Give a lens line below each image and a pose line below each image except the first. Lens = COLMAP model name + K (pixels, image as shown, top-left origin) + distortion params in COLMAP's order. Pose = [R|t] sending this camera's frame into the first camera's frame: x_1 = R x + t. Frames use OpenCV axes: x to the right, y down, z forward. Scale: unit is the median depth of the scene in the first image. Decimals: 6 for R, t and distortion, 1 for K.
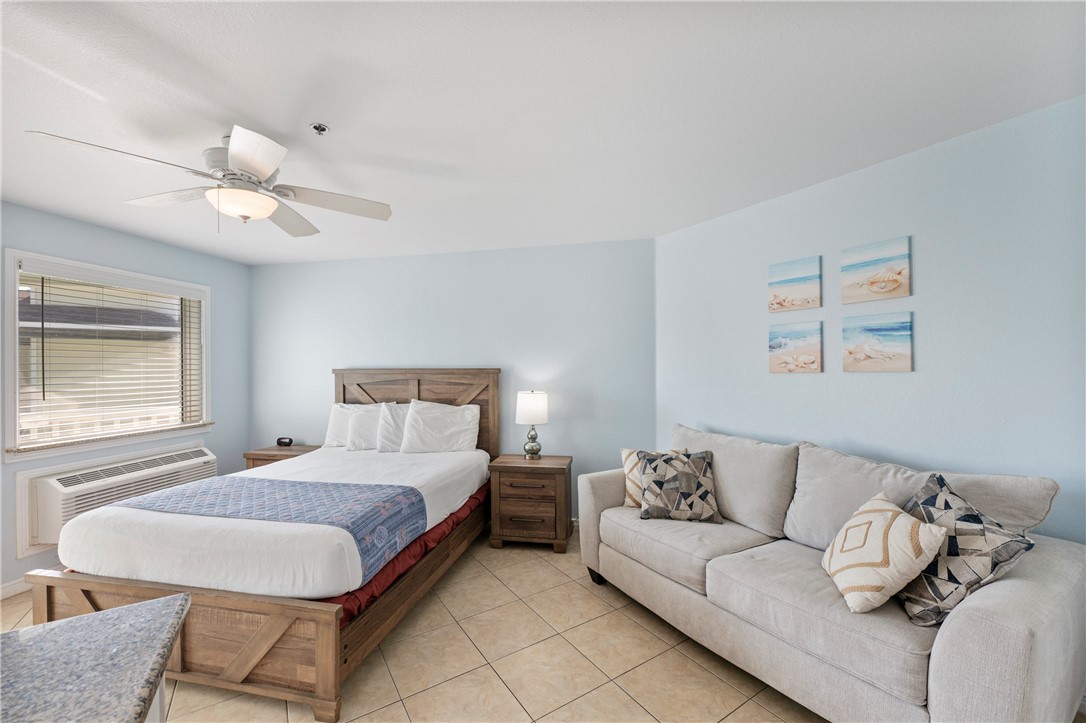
lens RADIAL K [[433.3, 0, 544.9], [0, 433.3, 364.1], [0, 0, 1]] dist [0.000709, -0.000027]
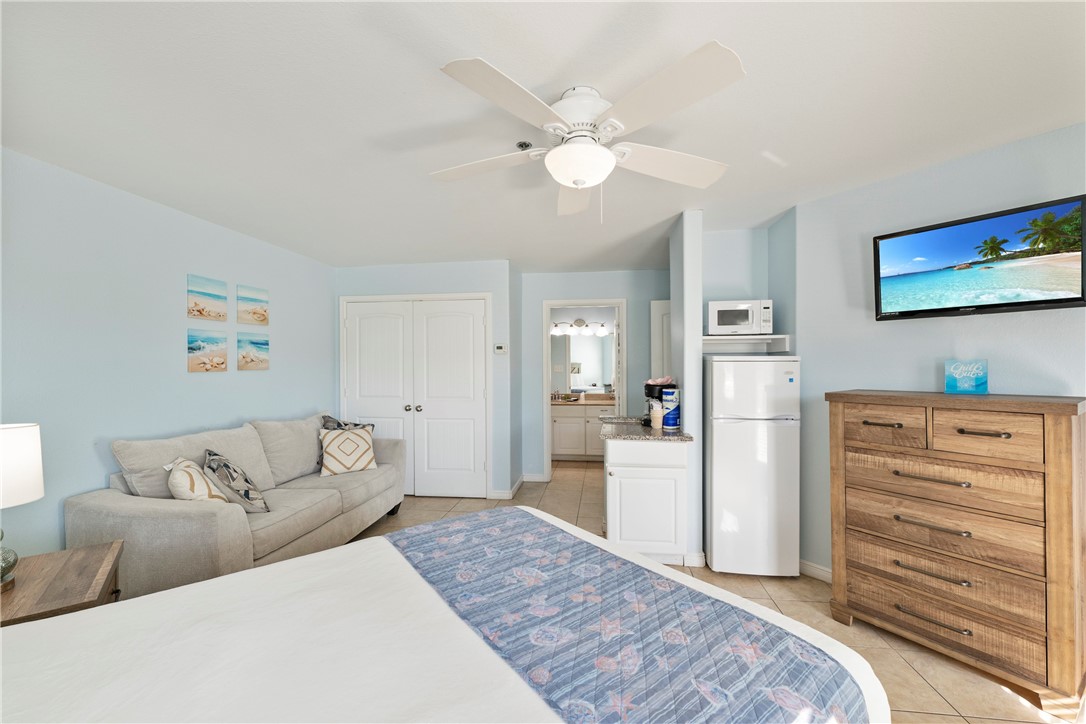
lens RADIAL K [[433.3, 0, 544.9], [0, 433.3, 364.6], [0, 0, 1]] dist [0.000709, -0.000027]
pose [[-0.753373, 0.011100, 0.657500, -0.691187], [0.004231, 0.999919, -0.012034, 0.014236], [-0.657580, -0.006284, -0.753358, 0.971260]]
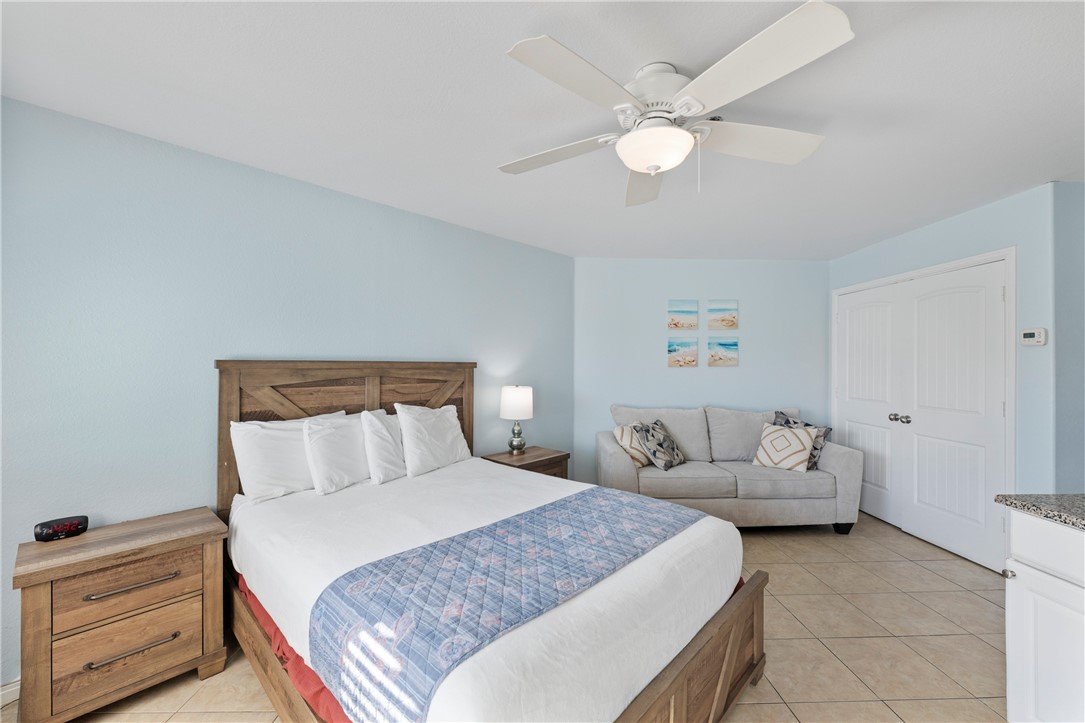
lens RADIAL K [[432.9, 0, 544.4], [0, 432.9, 364.1], [0, 0, 1]] dist [0.000709, -0.000027]
pose [[0.523529, 0.006932, 0.851980, -0.849578], [-0.014561, 0.999894, 0.000811, 0.011532], [-0.851883, -0.012830, 0.523574, 0.434574]]
